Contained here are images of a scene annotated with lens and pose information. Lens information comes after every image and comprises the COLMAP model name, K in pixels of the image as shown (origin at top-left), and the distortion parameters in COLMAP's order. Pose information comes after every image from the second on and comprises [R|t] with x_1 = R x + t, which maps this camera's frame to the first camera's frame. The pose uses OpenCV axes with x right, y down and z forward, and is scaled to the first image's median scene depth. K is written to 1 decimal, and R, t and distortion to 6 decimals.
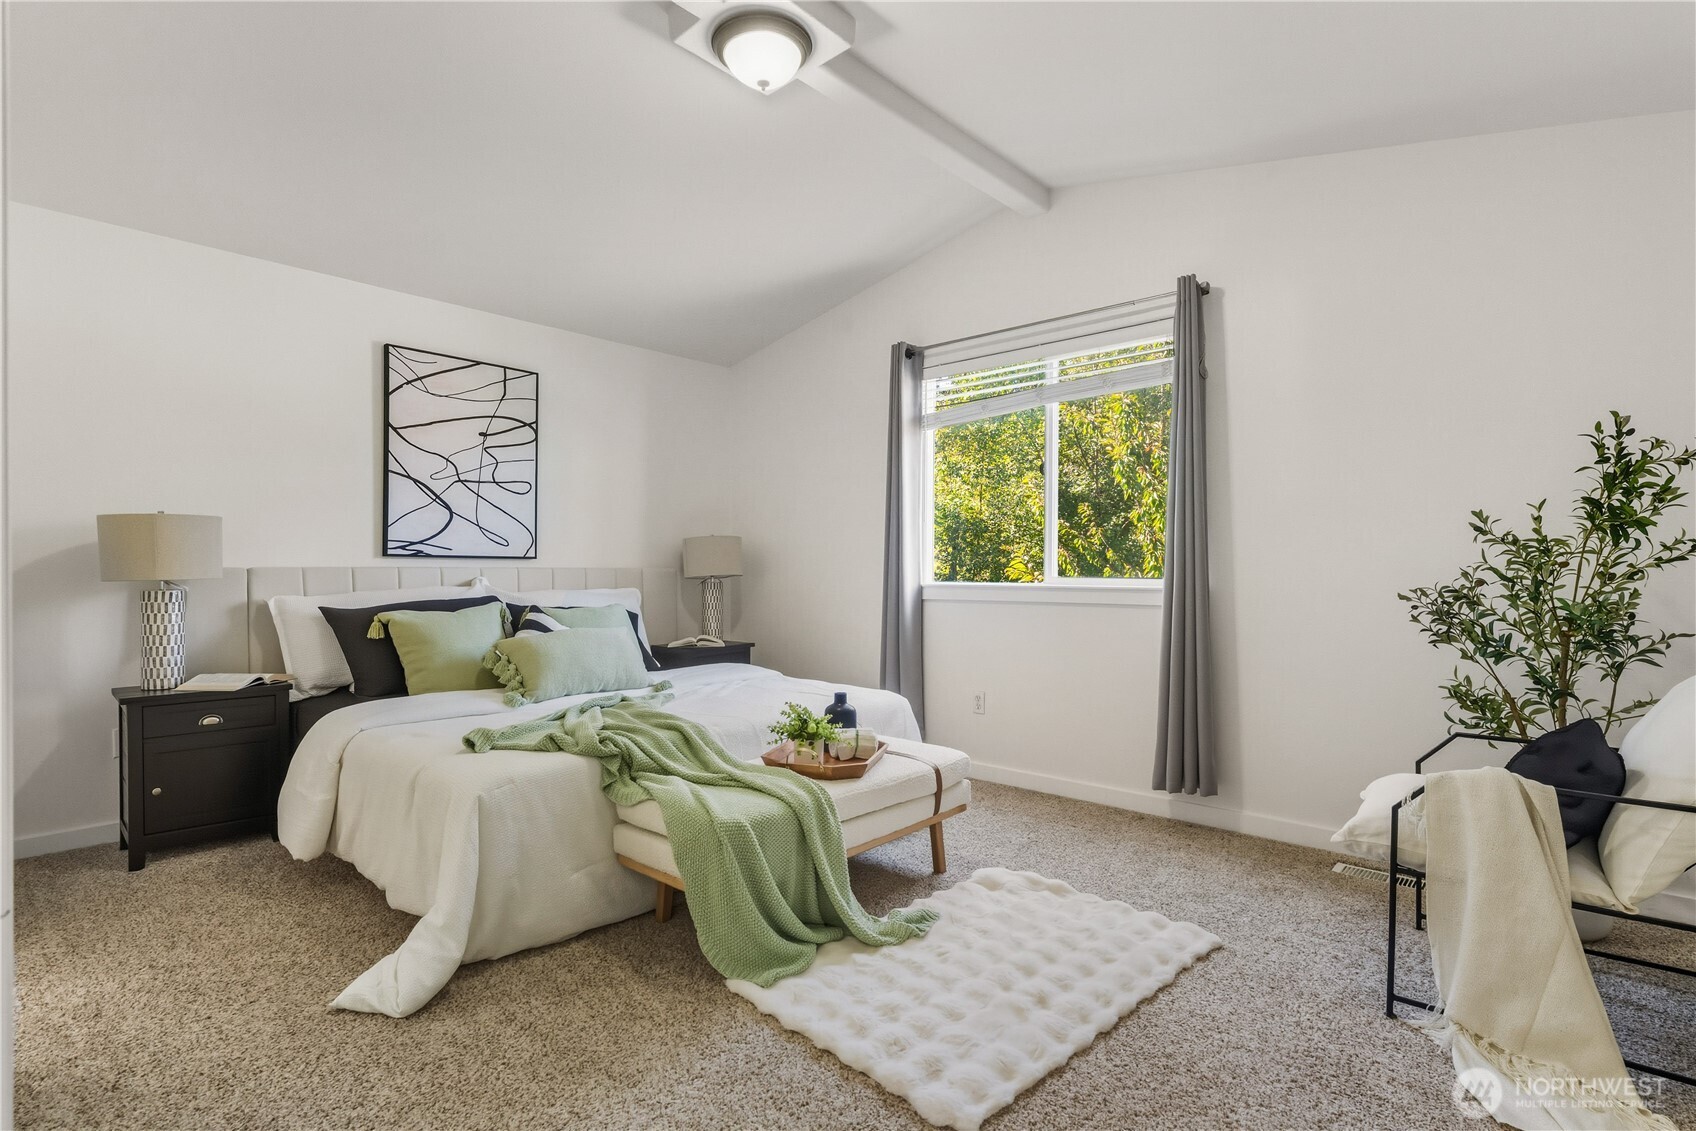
lens RADIAL K [[831.0, 0, 843.7], [0, 831.0, 567.4], [0, 0, 1]] dist [-0.002287, 0.000623]
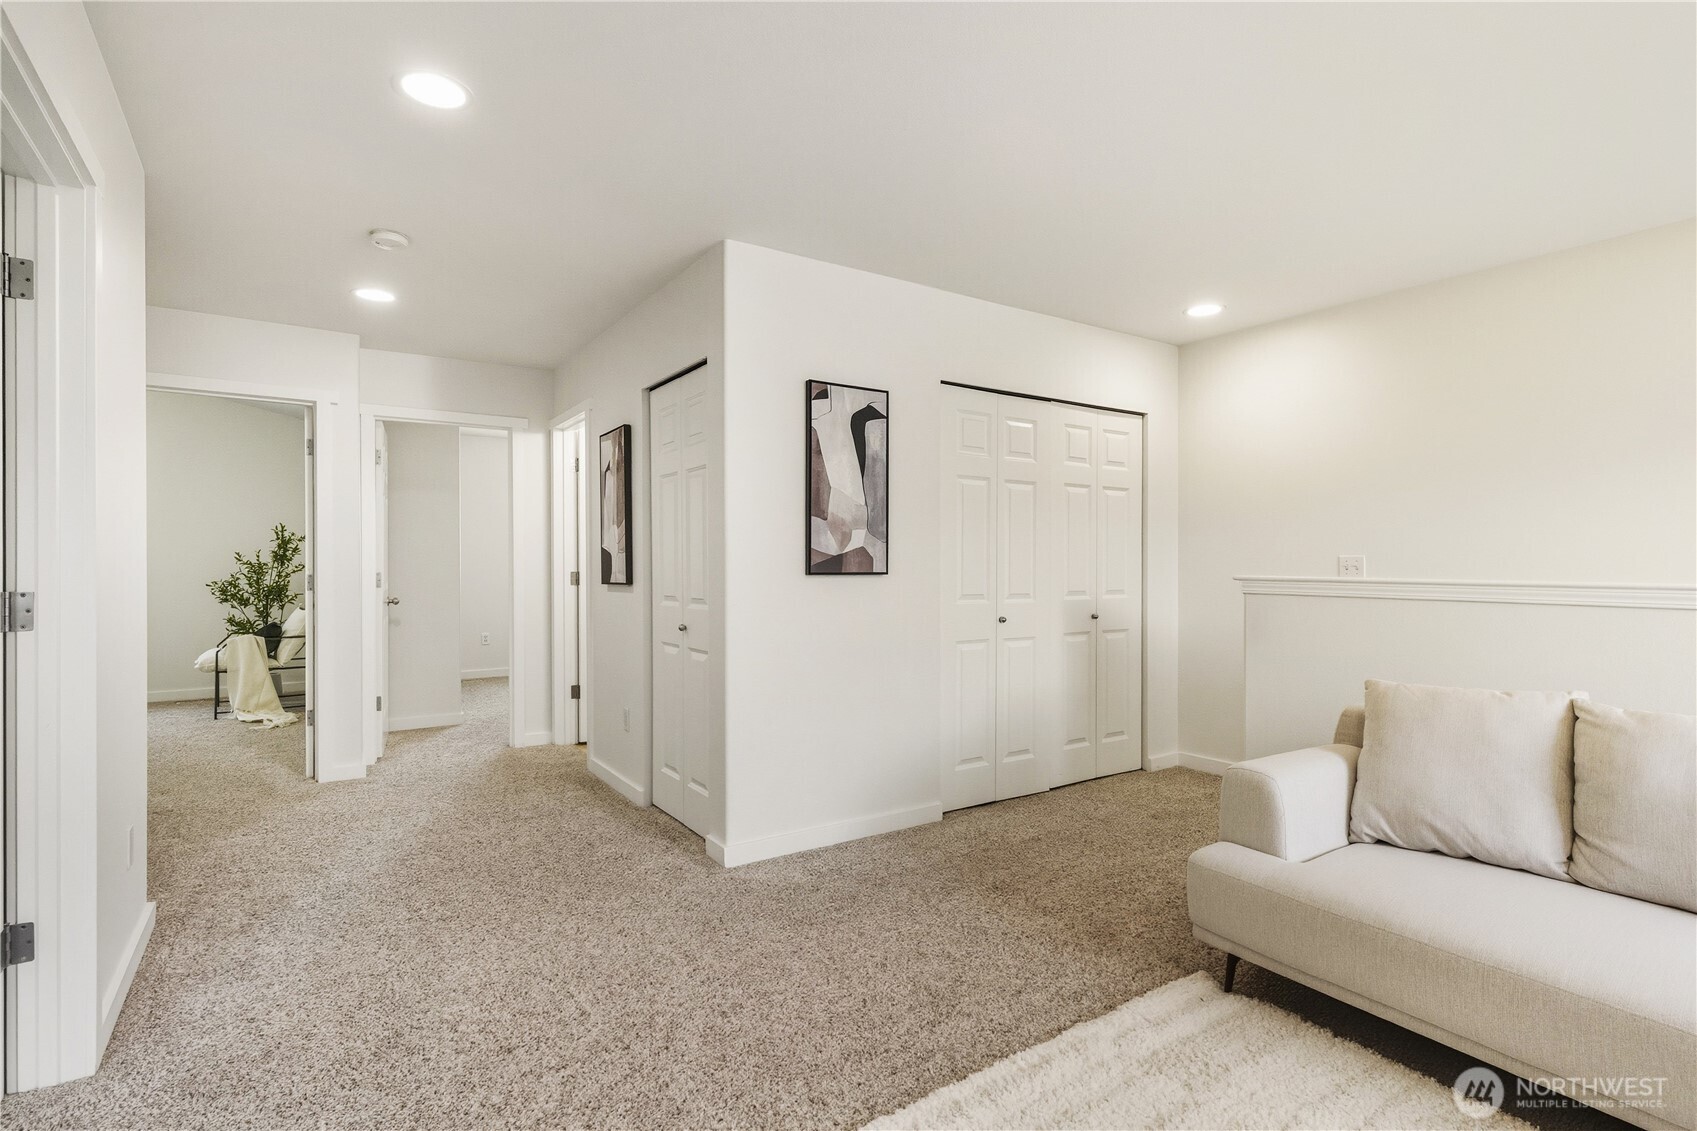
lens RADIAL K [[831.5, 0, 844.2], [0, 831.5, 567.4], [0, 0, 1]] dist [-0.002287, 0.000623]
pose [[0.250844, -0.013058, 0.967940, -1.463291], [-0.002314, 0.999898, 0.014089, -0.066774], [-0.968025, -0.005774, 0.250788, -1.714285]]
